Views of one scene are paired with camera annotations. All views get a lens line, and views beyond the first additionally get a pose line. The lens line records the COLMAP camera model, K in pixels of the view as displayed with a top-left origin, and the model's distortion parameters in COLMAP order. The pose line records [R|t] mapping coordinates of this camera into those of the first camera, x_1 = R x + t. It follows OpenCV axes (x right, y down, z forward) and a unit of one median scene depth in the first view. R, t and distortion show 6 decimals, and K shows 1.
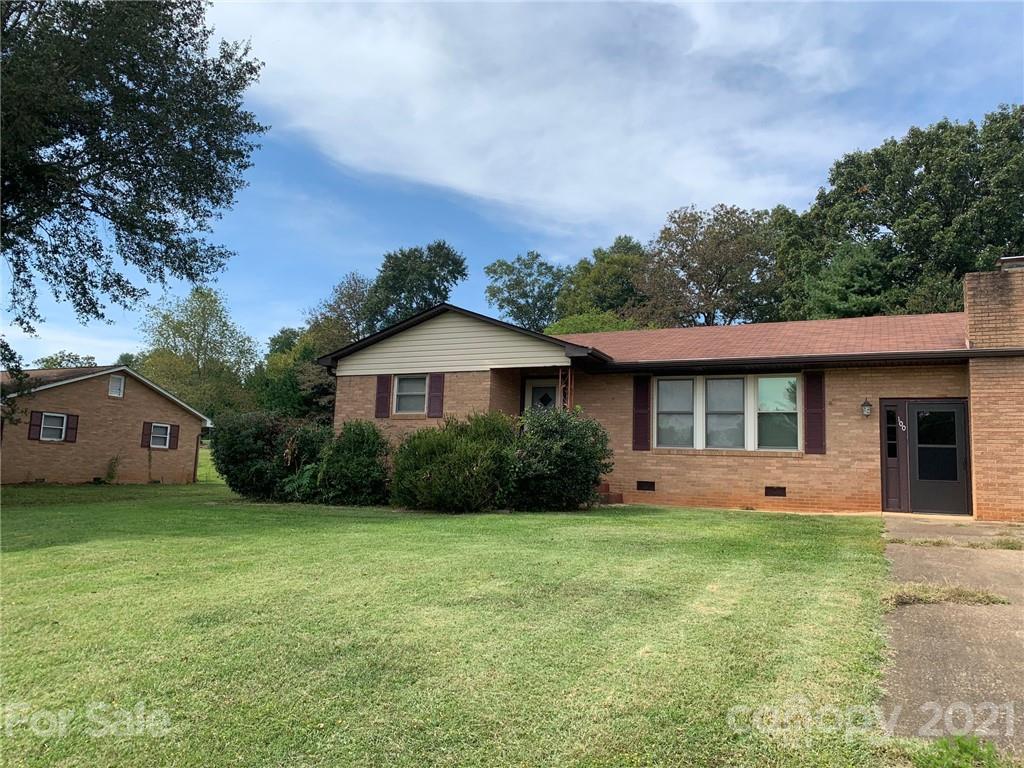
lens RADIAL K [[776.0, 0, 512.8], [0, 776.0, 376.2], [0, 0, 1]] dist [0.050558, -0.098803]
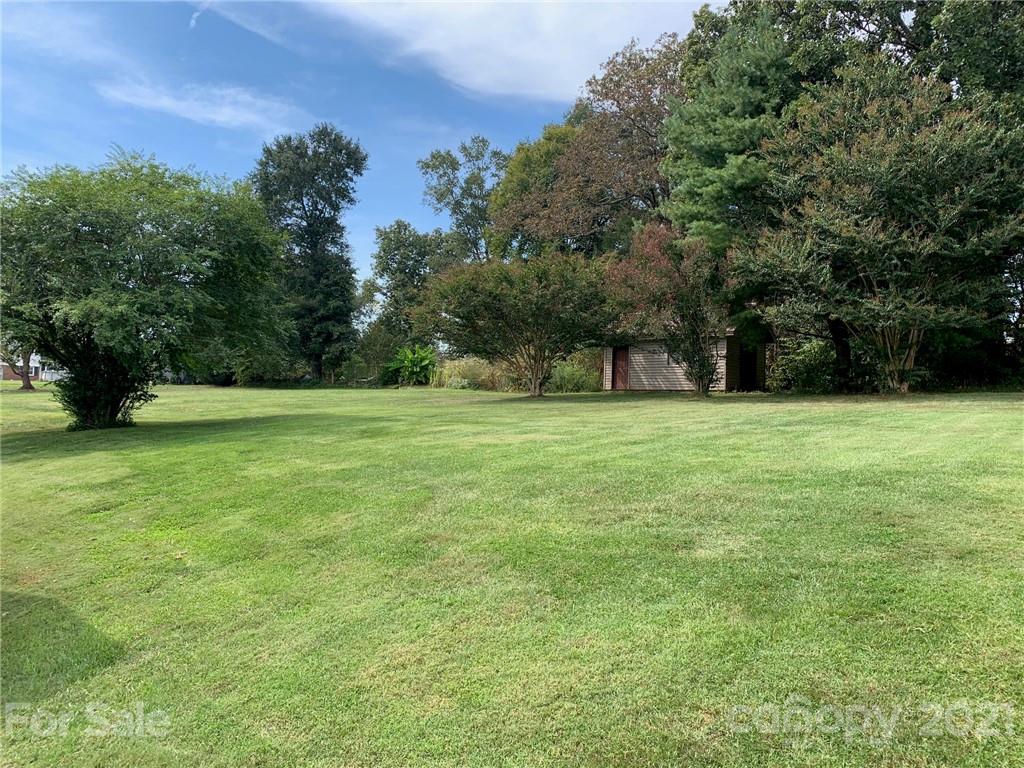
lens RADIAL K [[776.0, 0, 512.8], [0, 776.0, 376.2], [0, 0, 1]] dist [0.050558, -0.098803]
pose [[0.977993, -0.004467, -0.208588, 1.047060], [0.022979, 0.995994, 0.086412, 0.048476], [0.207367, -0.089303, 0.974179, 1.110356]]
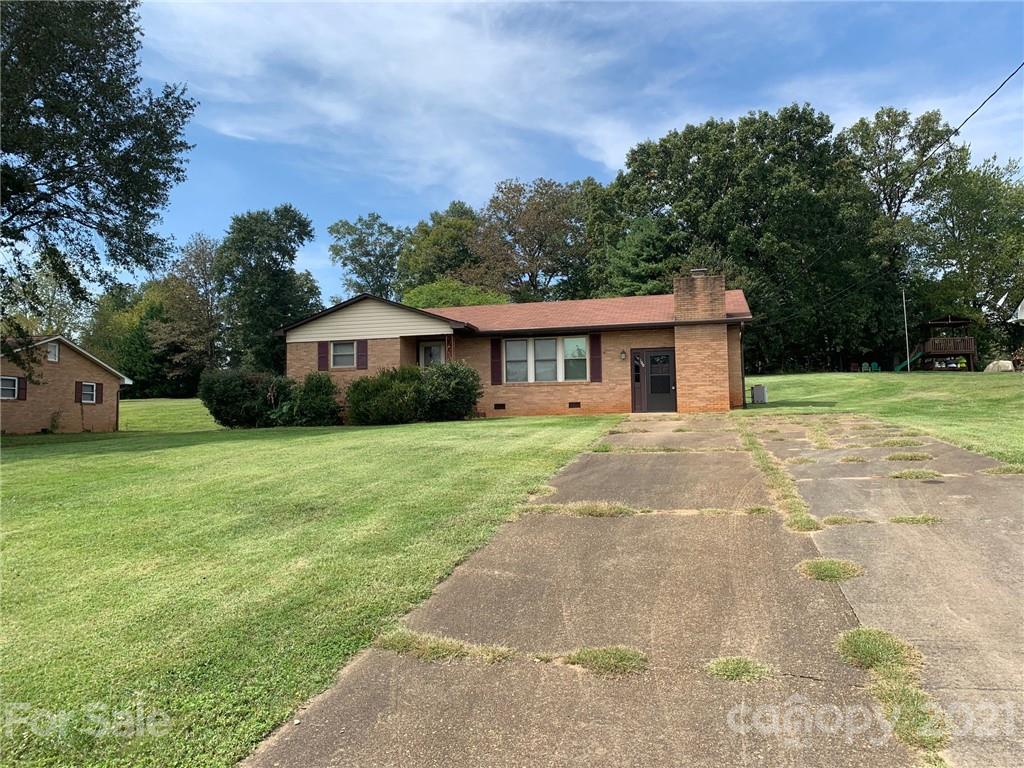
lens RADIAL K [[770.1, 0, 519.2], [0, 770.1, 382.2], [0, 0, 1]] dist [0.128408, -0.242942]
pose [[0.973671, -0.039159, 0.224569, -0.136868], [0.022050, 0.996694, 0.078193, -0.031686], [-0.226888, -0.071183, 0.971316, -0.522809]]
